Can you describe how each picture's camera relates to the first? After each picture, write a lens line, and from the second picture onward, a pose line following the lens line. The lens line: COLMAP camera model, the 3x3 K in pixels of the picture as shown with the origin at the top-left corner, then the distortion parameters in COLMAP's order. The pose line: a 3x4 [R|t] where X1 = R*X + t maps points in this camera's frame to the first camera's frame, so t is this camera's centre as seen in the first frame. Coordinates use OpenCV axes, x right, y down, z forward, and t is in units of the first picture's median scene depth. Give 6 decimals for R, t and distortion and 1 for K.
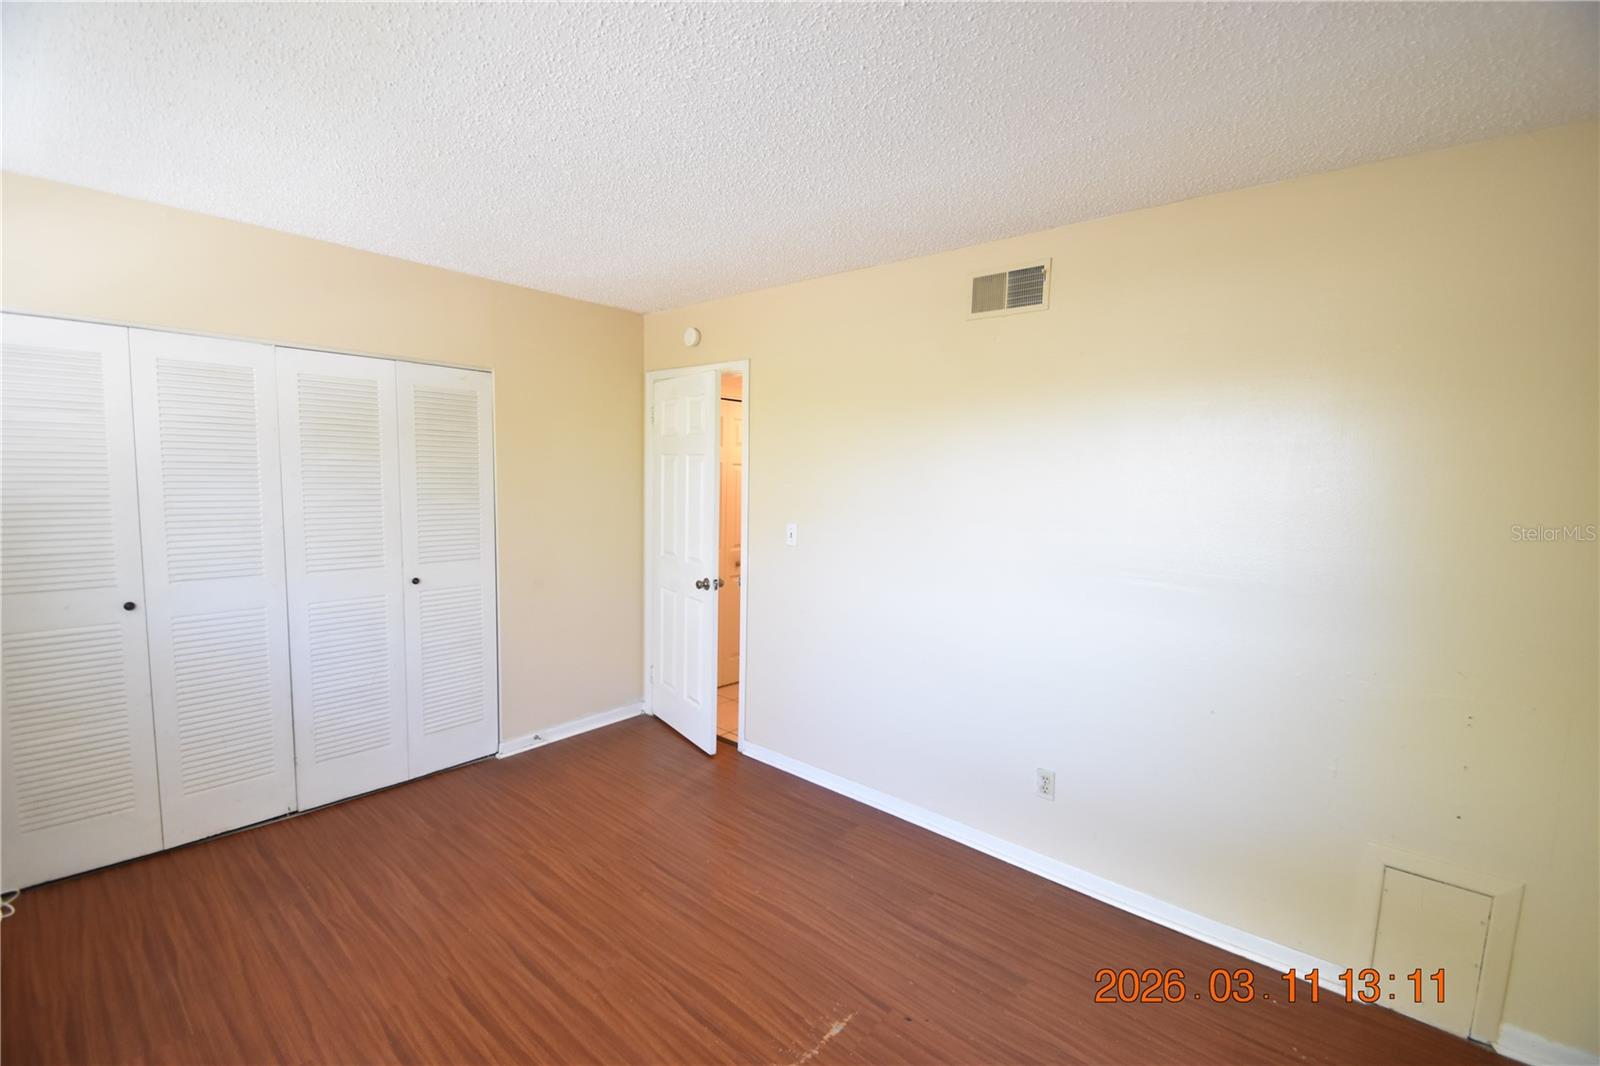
lens RADIAL K [[708.8, 0, 796.1], [0, 708.8, 539.2], [0, 0, 1]] dist [0.010017, -0.000184]
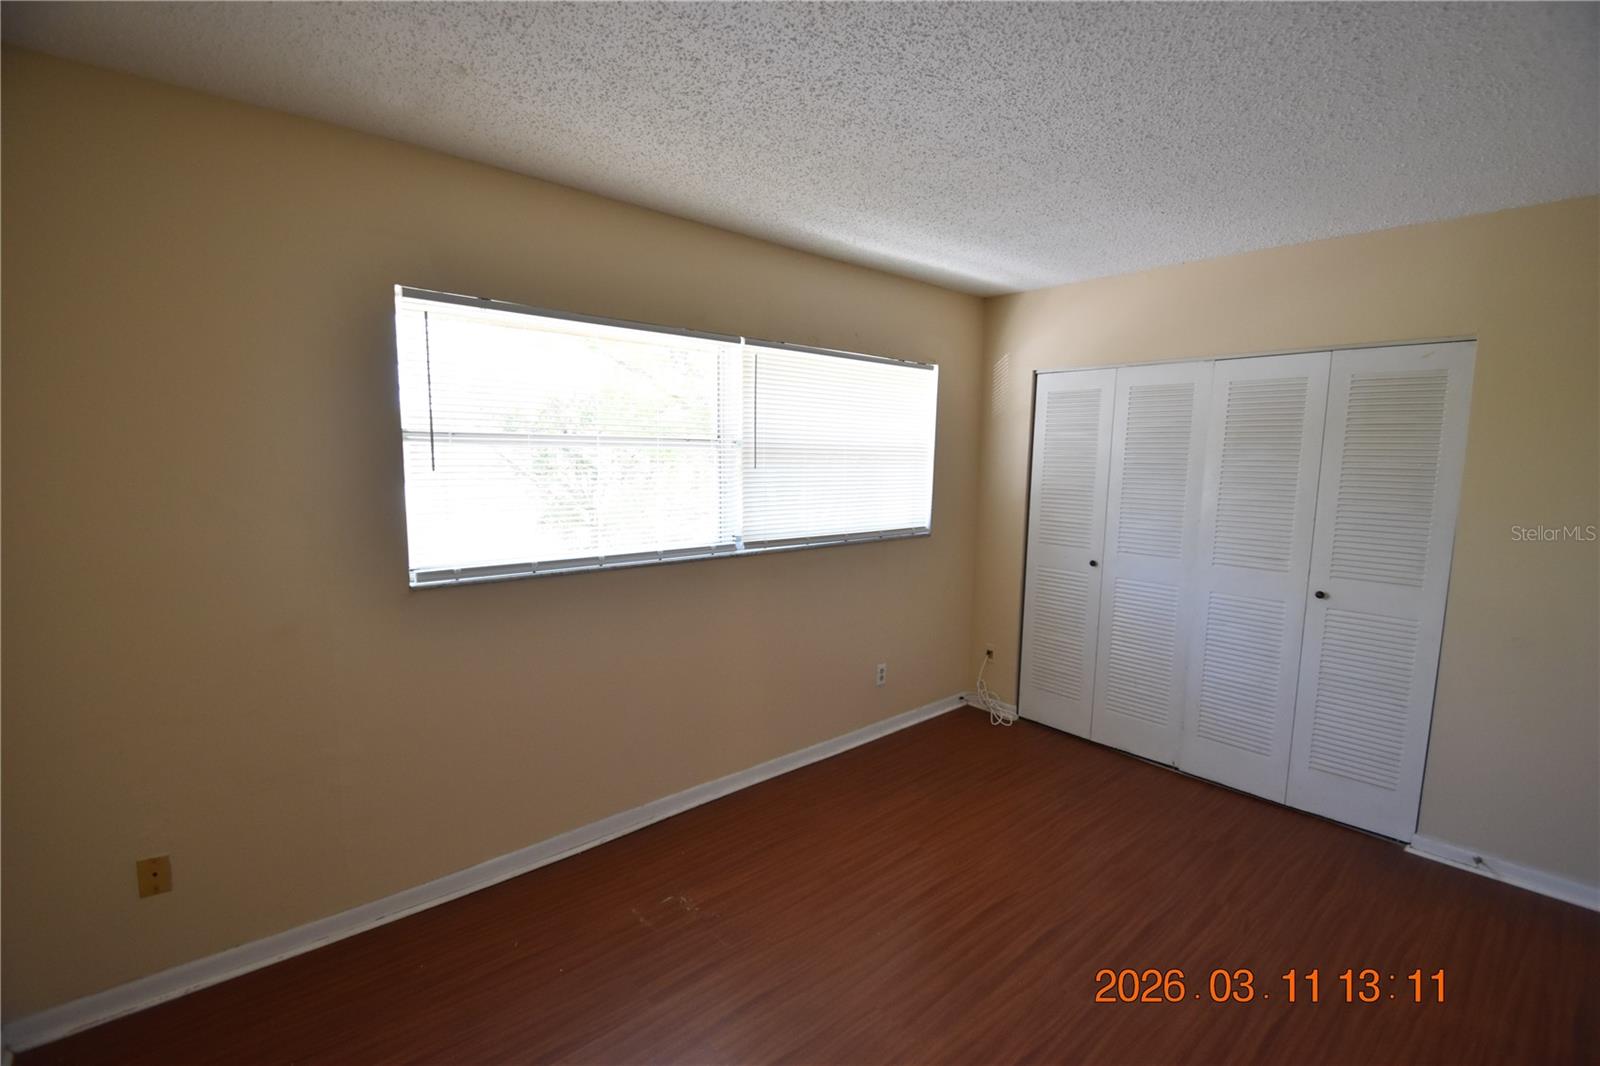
lens RADIAL K [[698.8, 0, 799.5], [0, 698.8, 545.4], [0, 0, 1]] dist [0.015593, -0.015090]
pose [[-0.134872, 0.103459, -0.985447, 0.510752], [-0.114933, 0.986188, 0.119267, -0.040300], [0.984175, 0.129346, -0.121119, 0.552276]]
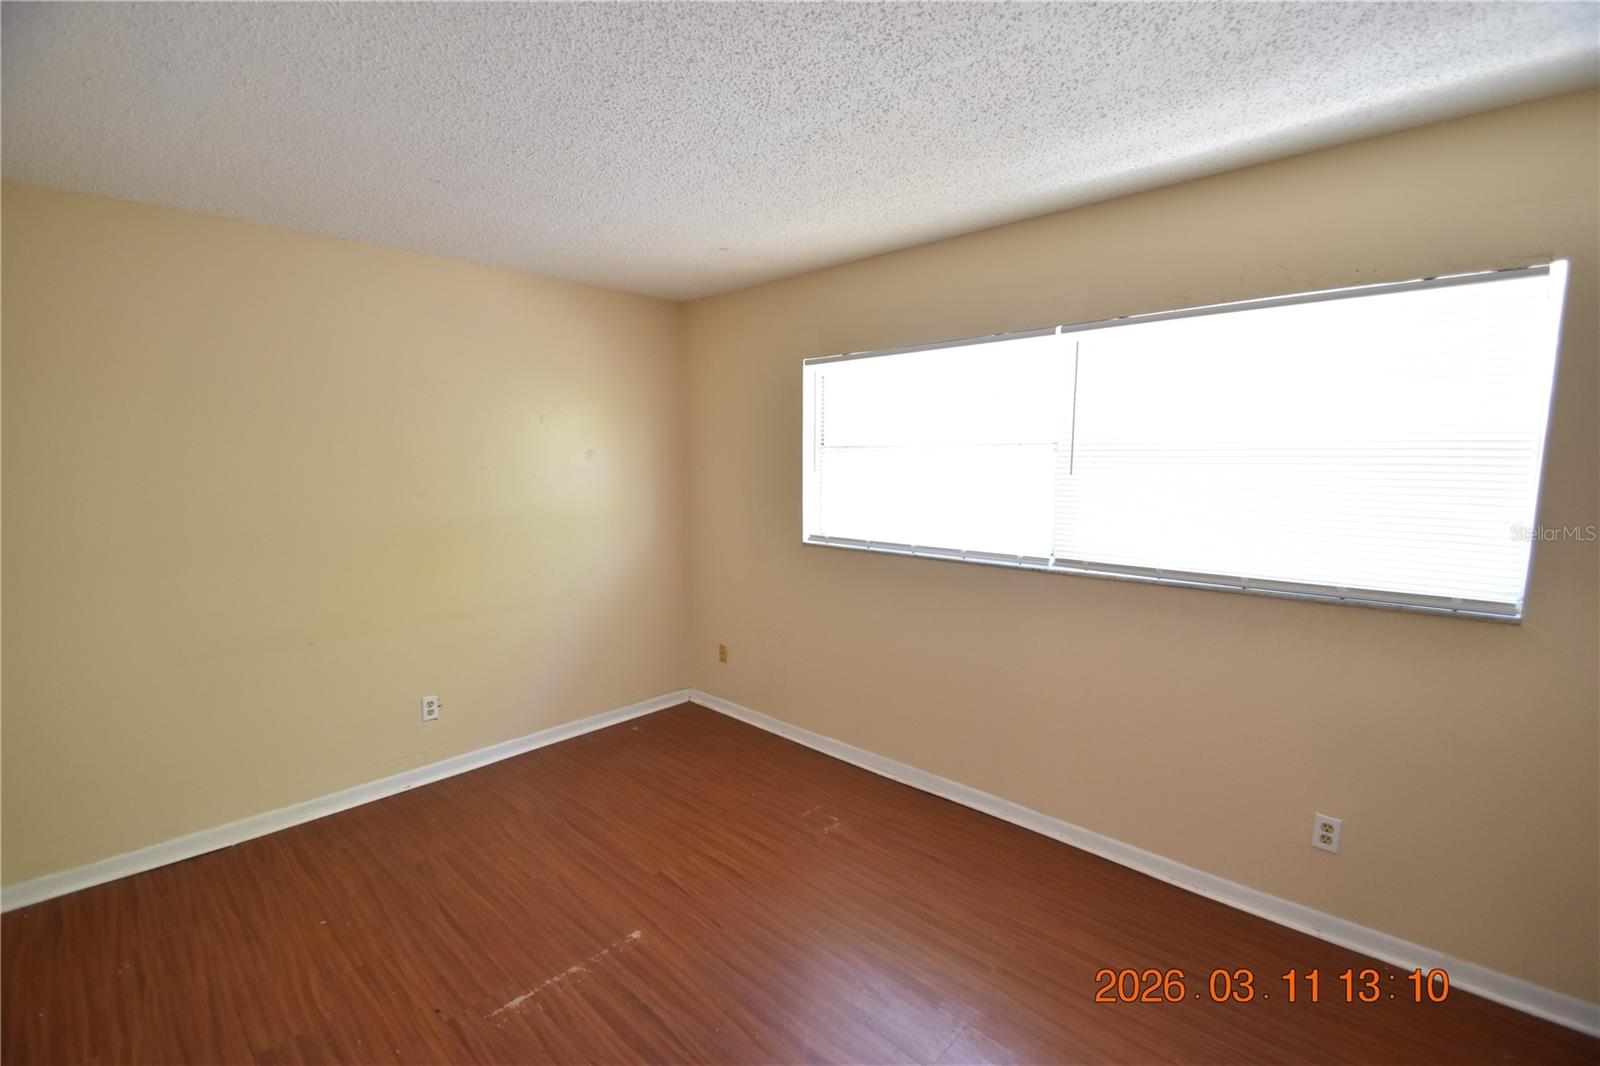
lens RADIAL K [[698.8, 0, 799.5], [0, 698.8, 545.4], [0, 0, 1]] dist [0.015593, -0.015090]
pose [[-0.999303, -0.023030, 0.029372, -0.264588], [-0.015814, 0.974063, 0.225723, -0.138107], [-0.033809, 0.225101, -0.973749, 1.315460]]
